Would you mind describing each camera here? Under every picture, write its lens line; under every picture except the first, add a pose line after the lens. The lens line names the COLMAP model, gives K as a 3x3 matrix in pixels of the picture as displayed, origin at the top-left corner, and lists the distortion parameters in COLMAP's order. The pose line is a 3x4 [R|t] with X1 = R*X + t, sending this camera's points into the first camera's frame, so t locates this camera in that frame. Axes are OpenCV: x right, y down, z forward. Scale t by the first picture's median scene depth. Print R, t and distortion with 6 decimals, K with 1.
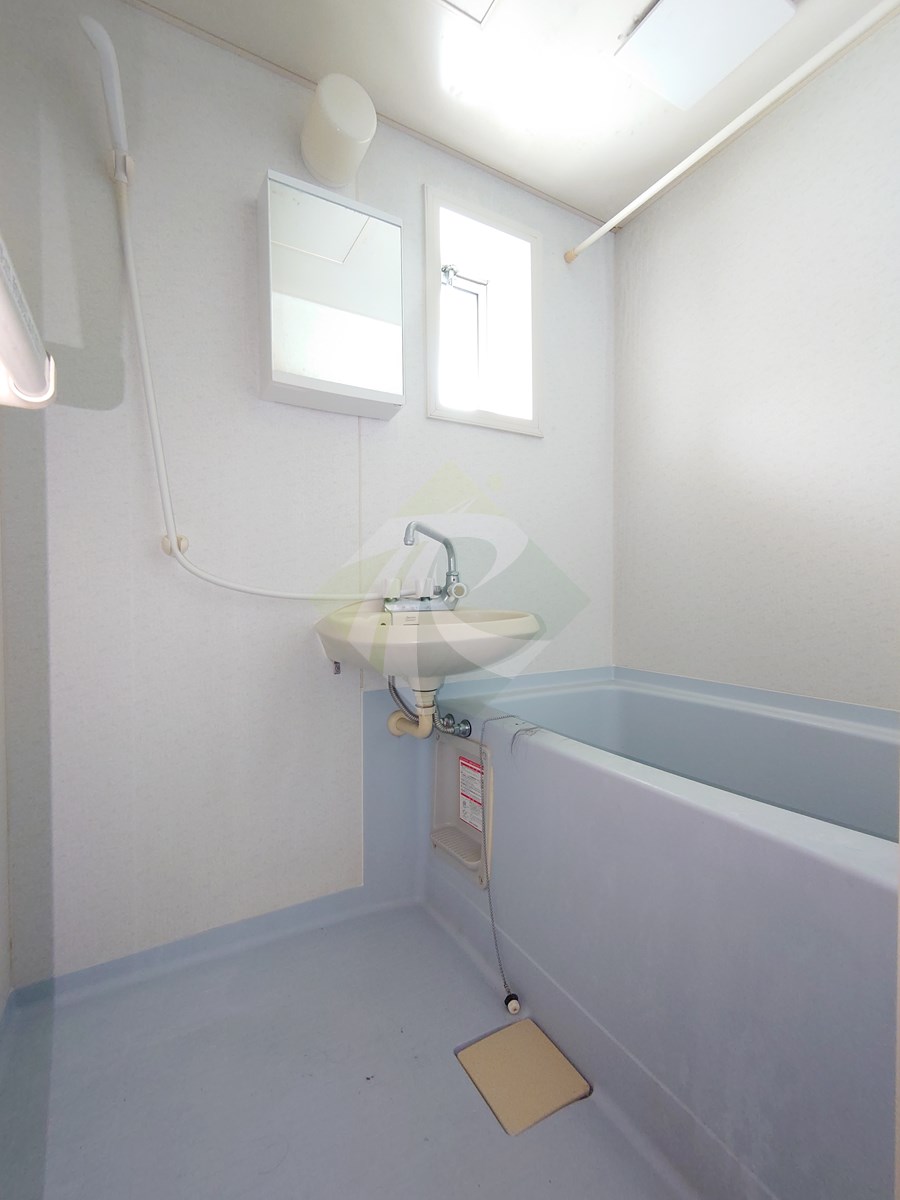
lens RADIAL K [[518.1, 0, 446.2], [0, 518.1, 598.5], [0, 0, 1]] dist [0.003002, -0.000572]
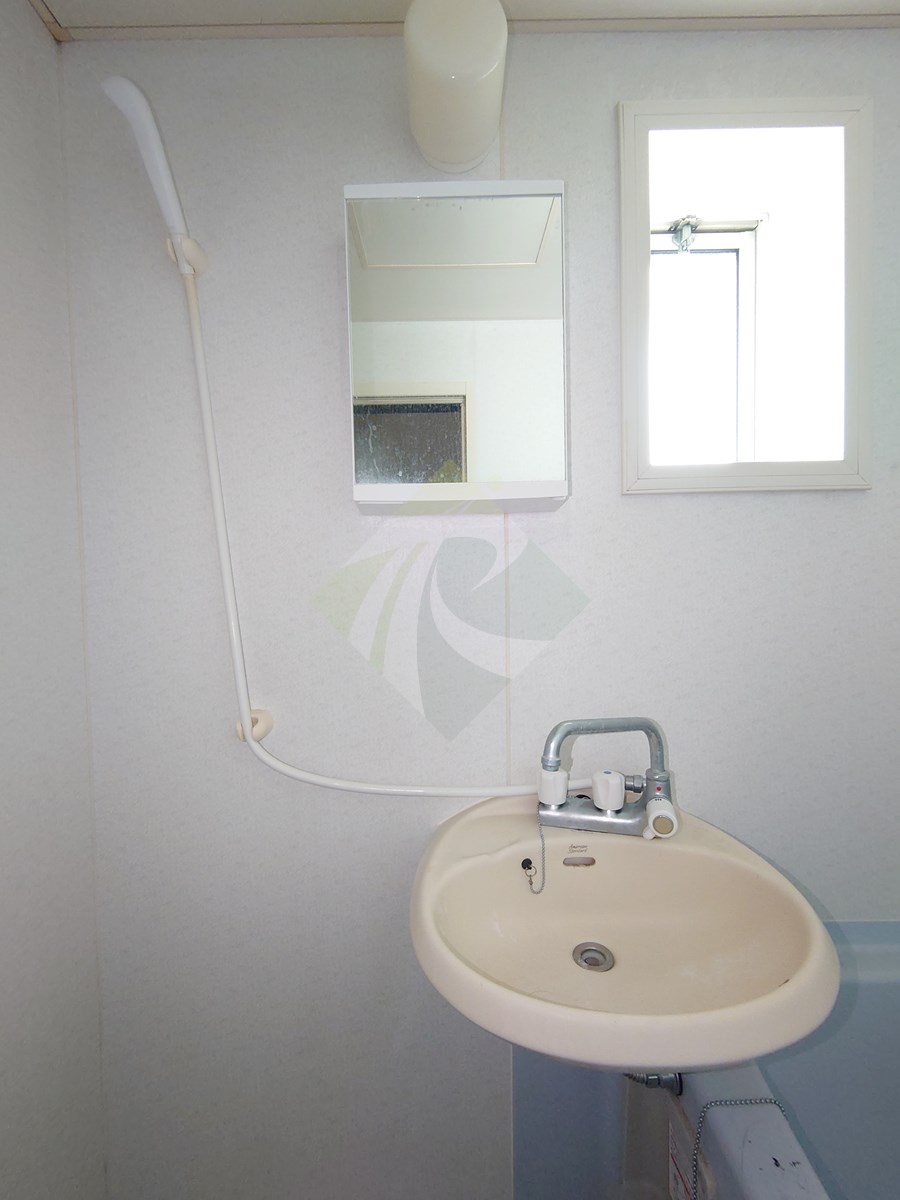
lens RADIAL K [[518.1, 0, 448.2], [0, 518.1, 597.4], [0, 0, 1]] dist [0.003002, -0.000572]
pose [[0.870426, 0.009813, -0.492202, 0.089995], [0.003365, 0.999659, 0.025880, -0.258432], [0.492288, -0.024182, 0.870096, 0.387618]]
